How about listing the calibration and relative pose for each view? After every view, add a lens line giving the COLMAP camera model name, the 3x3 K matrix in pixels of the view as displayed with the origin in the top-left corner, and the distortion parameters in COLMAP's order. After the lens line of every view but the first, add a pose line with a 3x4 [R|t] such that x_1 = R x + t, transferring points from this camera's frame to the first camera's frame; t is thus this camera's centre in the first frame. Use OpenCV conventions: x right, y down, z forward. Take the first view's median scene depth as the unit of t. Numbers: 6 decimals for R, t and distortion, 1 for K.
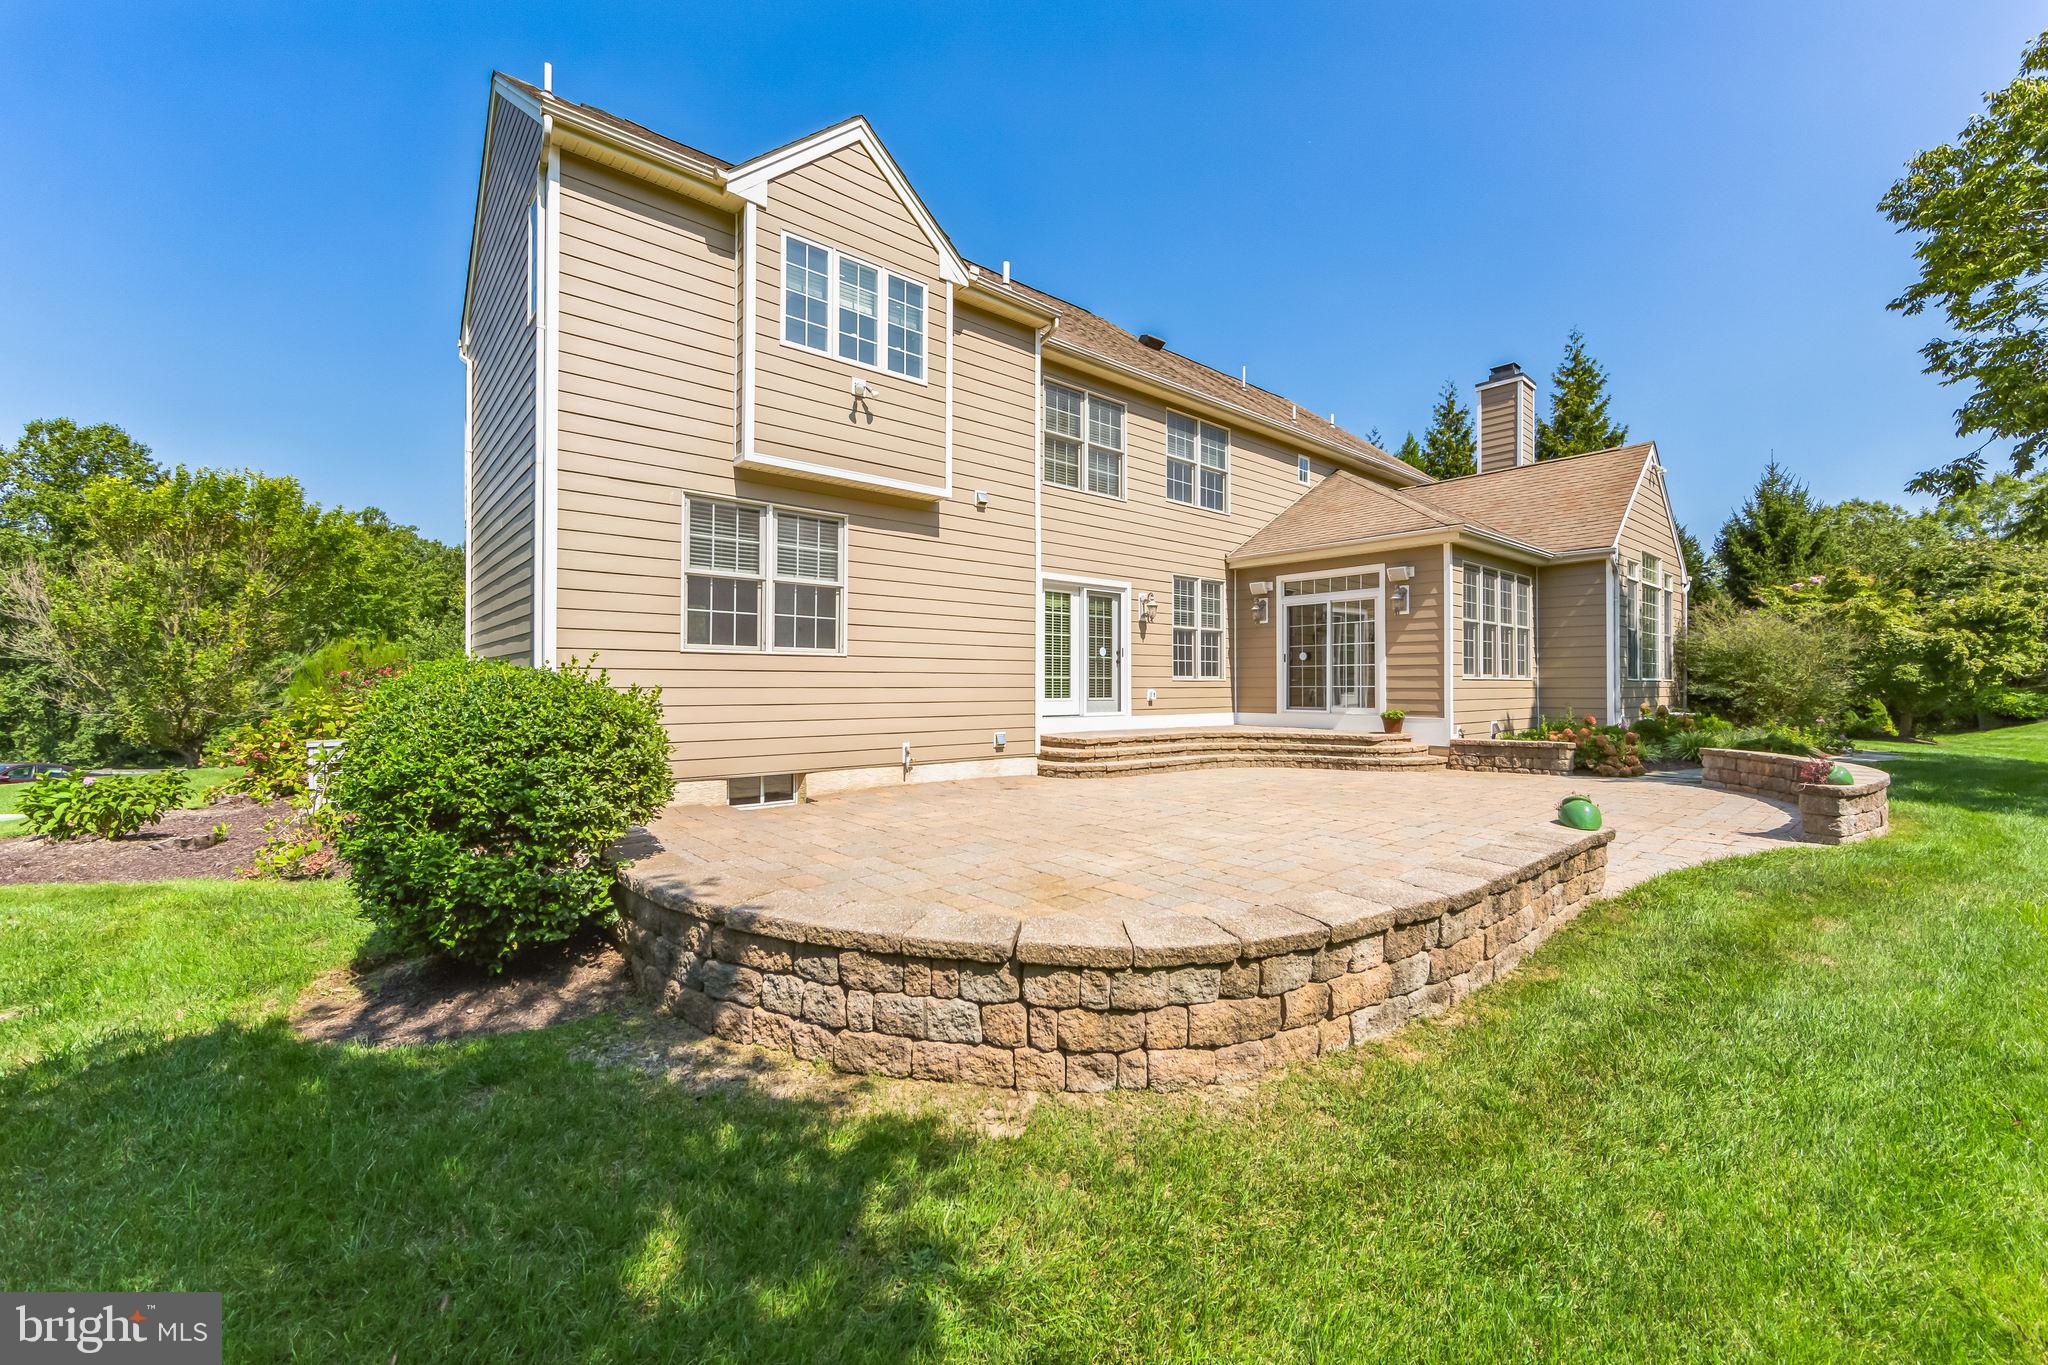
lens RADIAL K [[817.1, 0, 1028.1], [0, 817.1, 679.1], [0, 0, 1]] dist [0.000308, 0.000017]
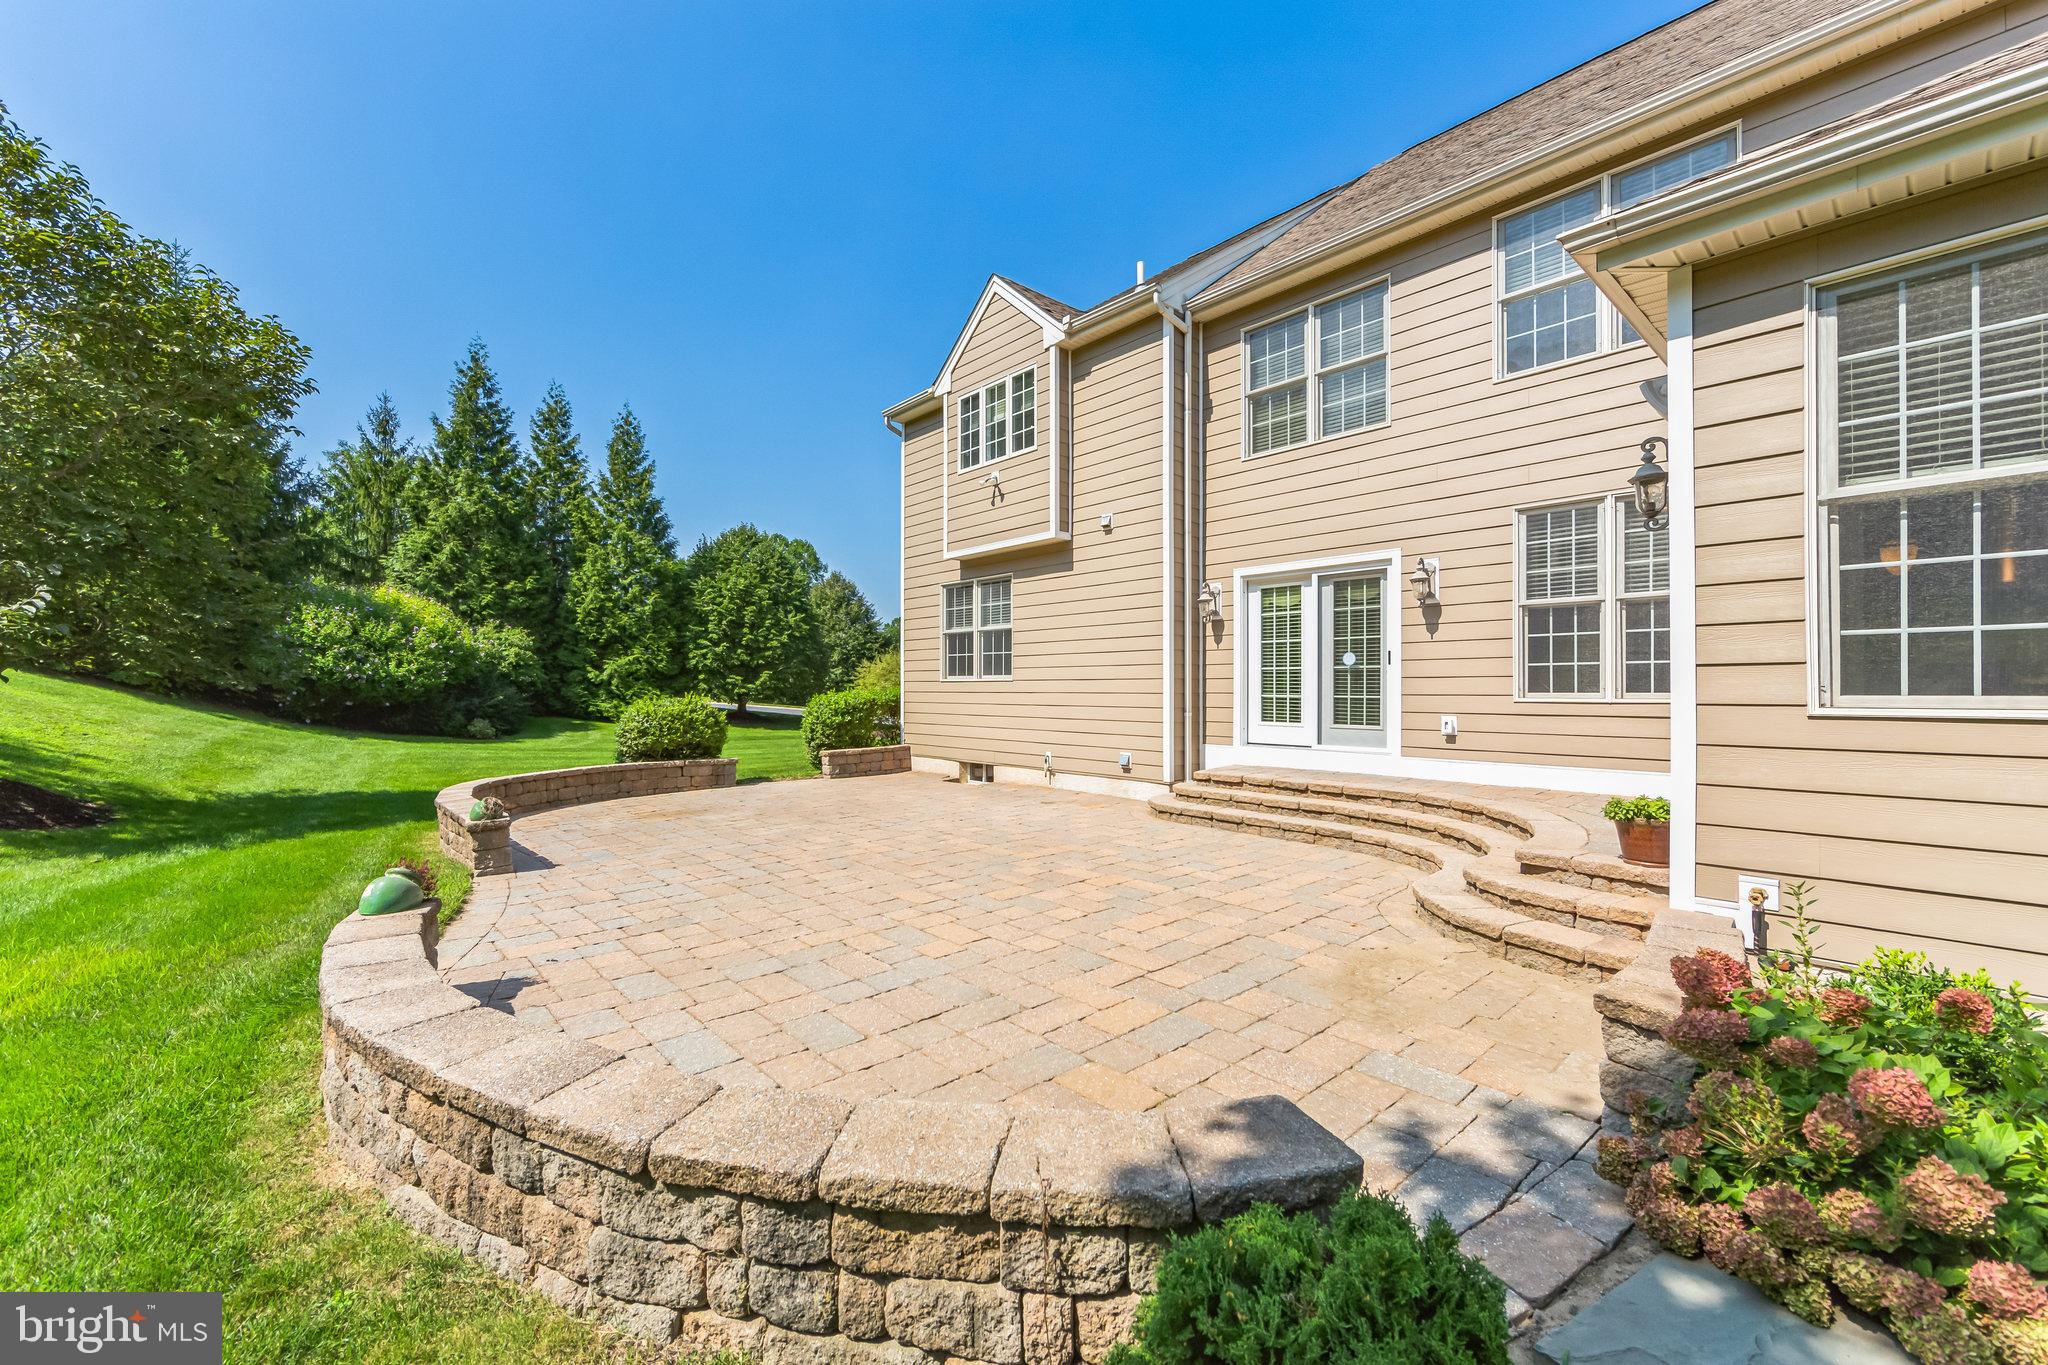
lens RADIAL K [[817.1, 0, 1028.3], [0, 817.1, 686.6], [0, 0, 1]] dist [0.000308, 0.000017]
pose [[0.017885, -0.005042, -0.999827, 1.028871], [0.005769, 0.999971, -0.004939, -0.010701], [0.999823, -0.005680, 0.017914, 0.944201]]
